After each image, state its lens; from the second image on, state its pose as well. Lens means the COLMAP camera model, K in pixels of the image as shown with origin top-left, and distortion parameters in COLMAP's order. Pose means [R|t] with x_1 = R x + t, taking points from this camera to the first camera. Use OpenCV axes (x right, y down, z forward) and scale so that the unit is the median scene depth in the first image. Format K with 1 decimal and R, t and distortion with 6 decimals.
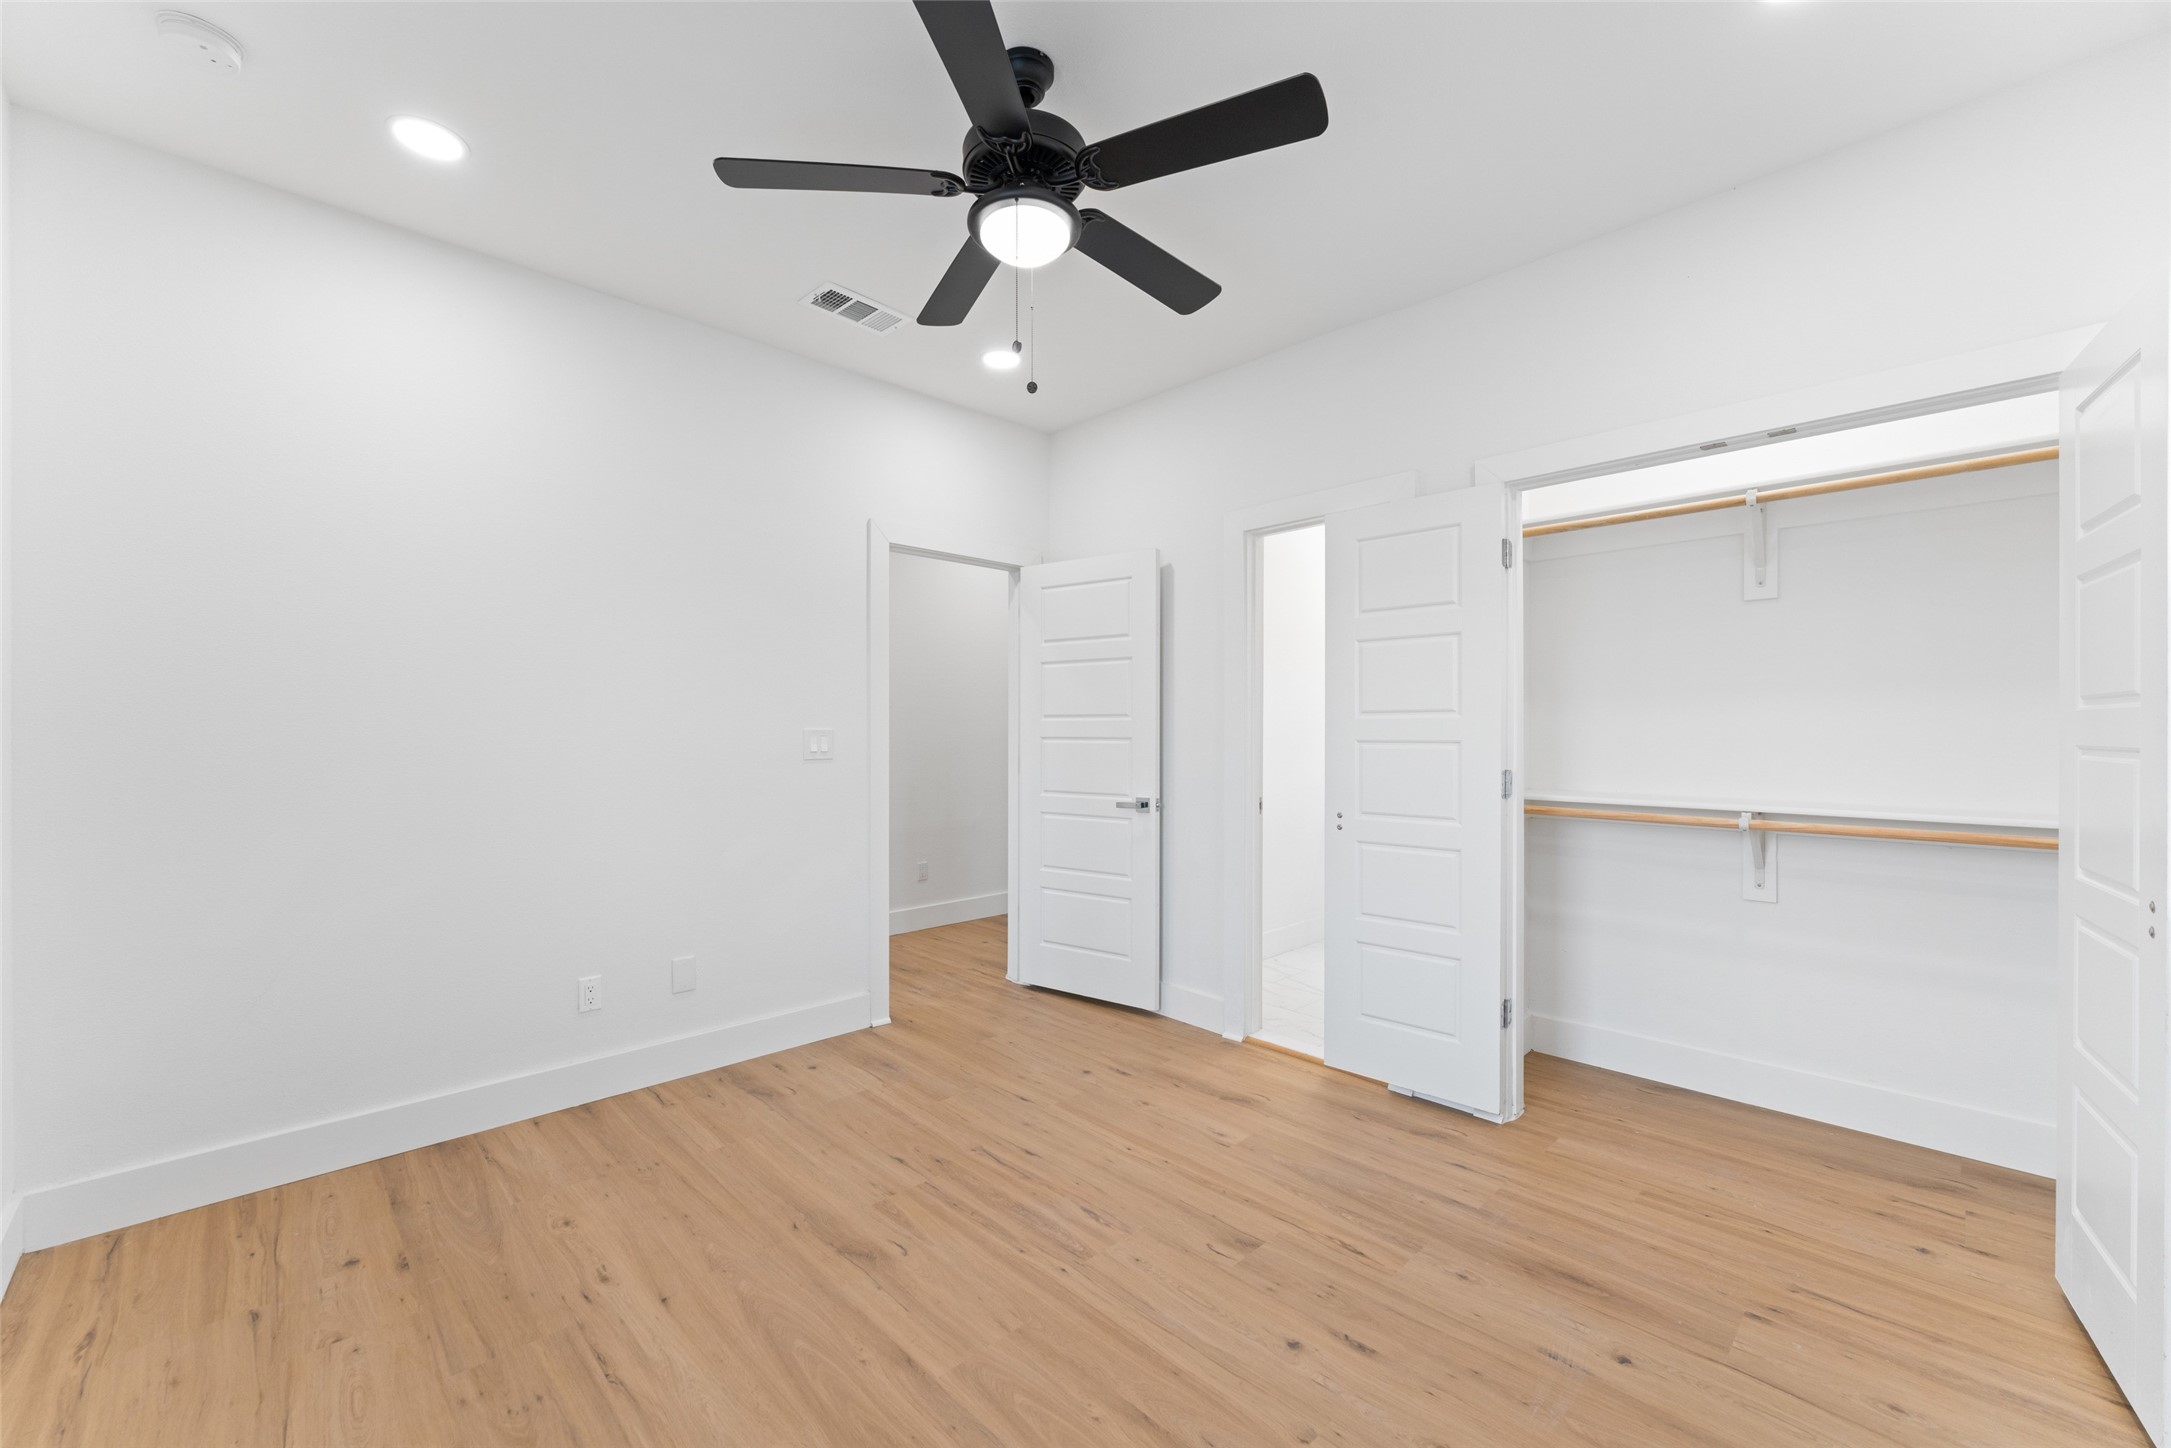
lens RADIAL K [[867.9, 0, 1087.4], [0, 867.9, 732.8], [0, 0, 1]] dist [-0.001727, -0.000408]
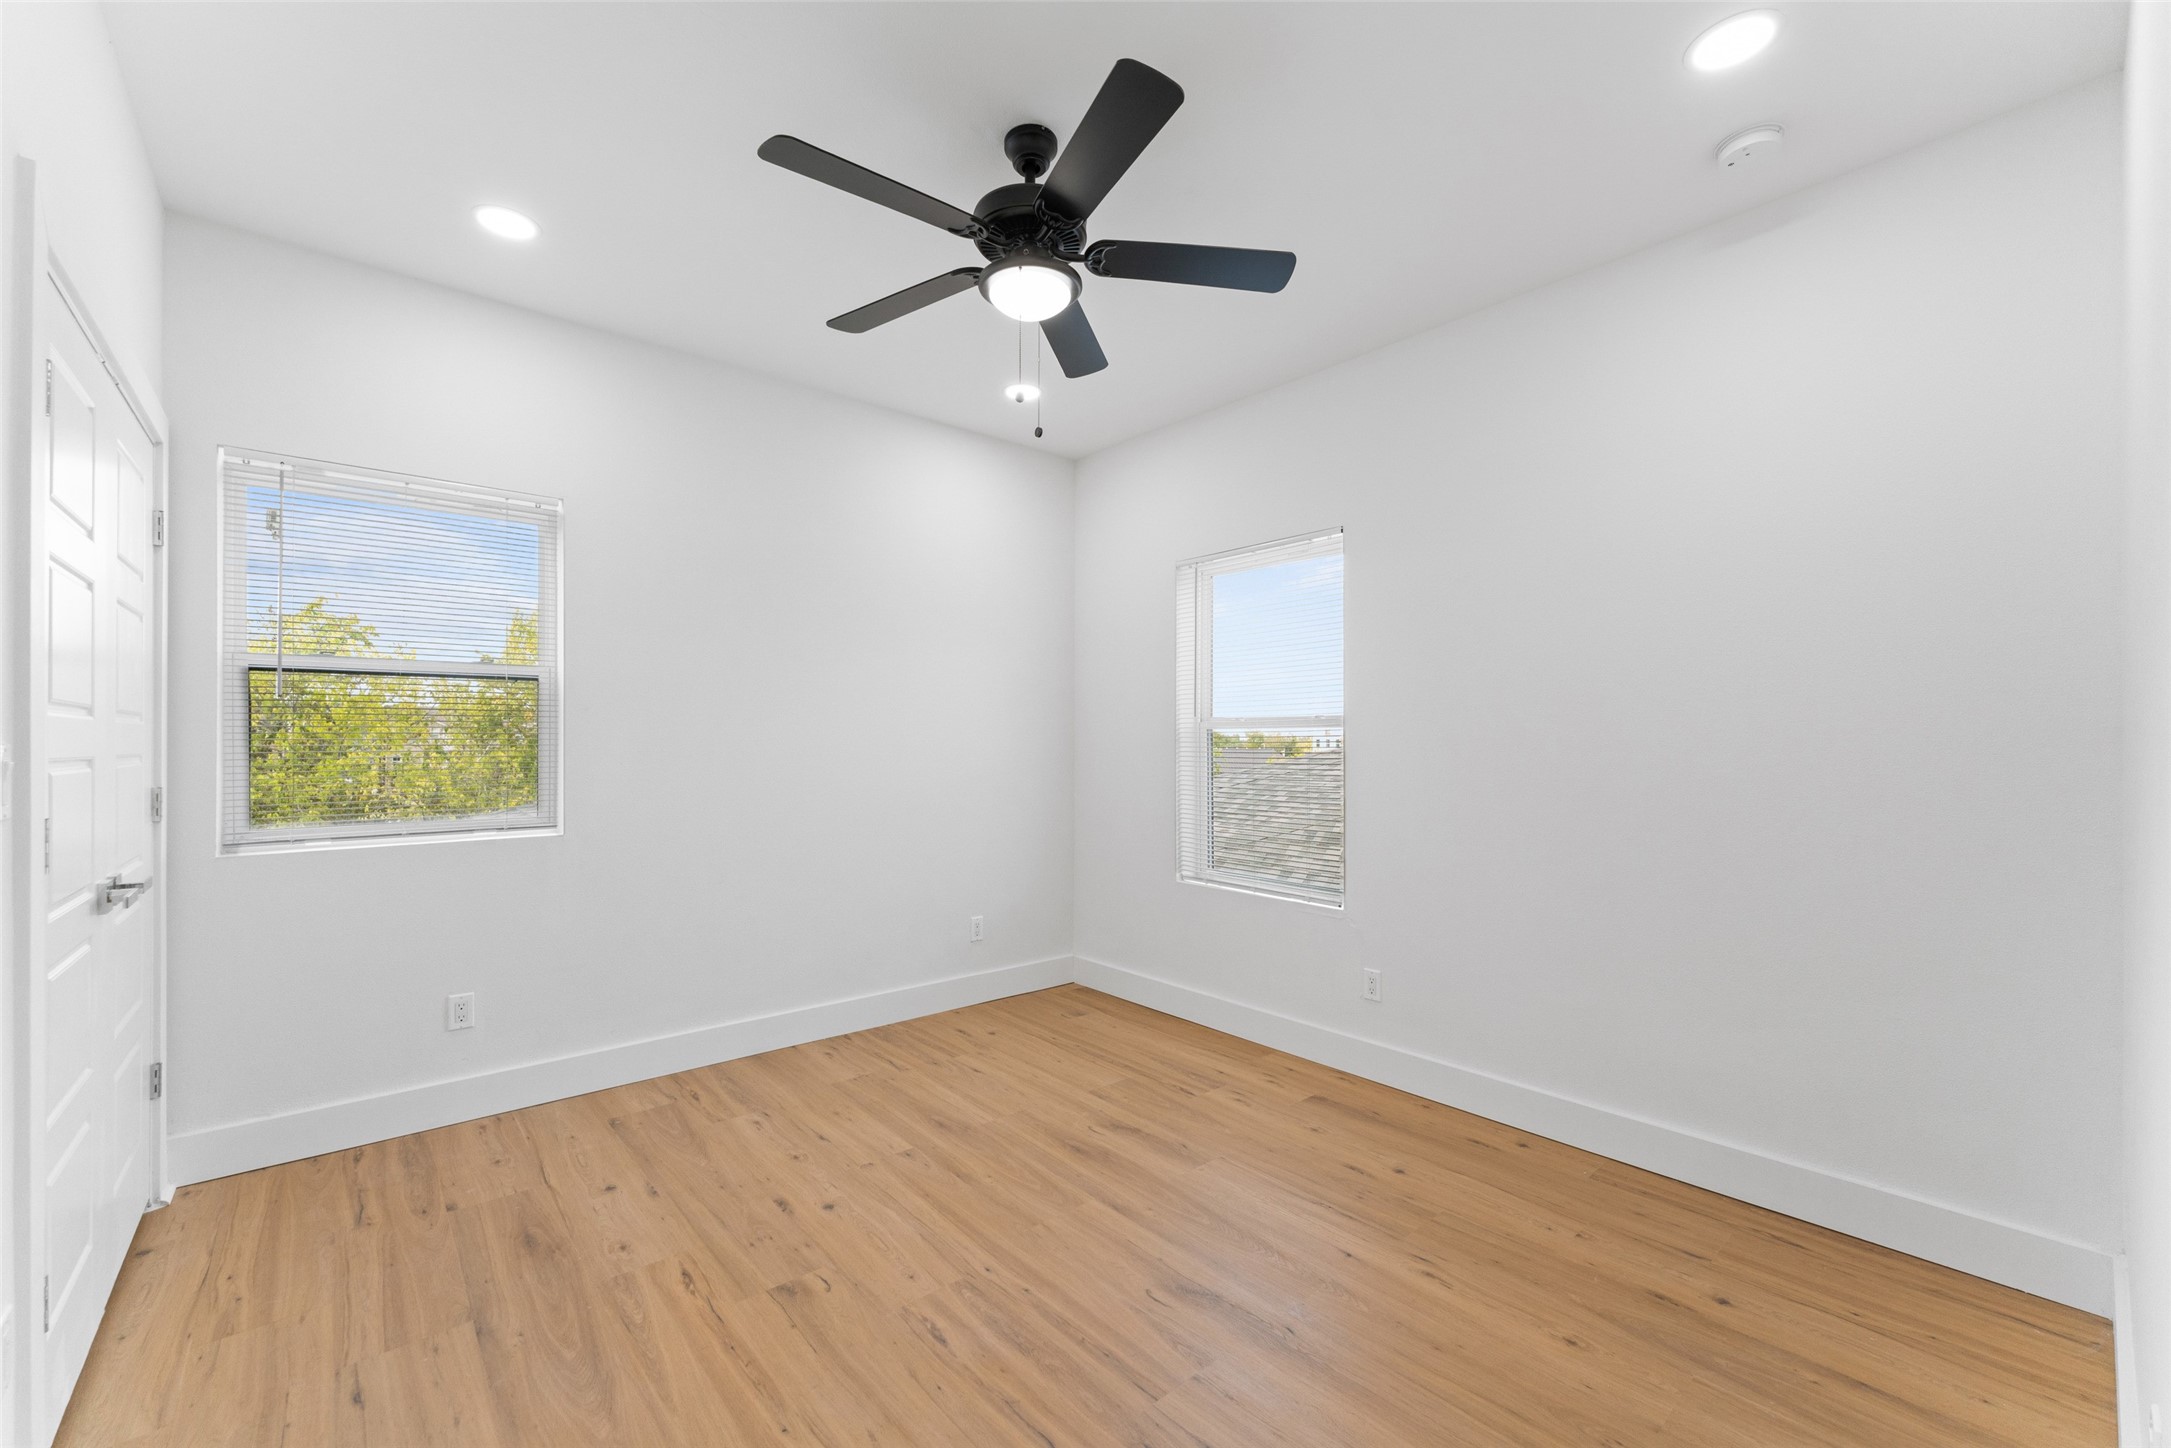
lens RADIAL K [[867.9, 0, 1083.3], [0, 867.9, 733.5], [0, 0, 1]] dist [-0.001727, -0.000408]
pose [[-0.997898, -0.002819, 0.064745, -0.198142], [-0.003458, 0.999946, -0.009755, -0.004647], [-0.064714, -0.009959, -0.997854, 1.954203]]
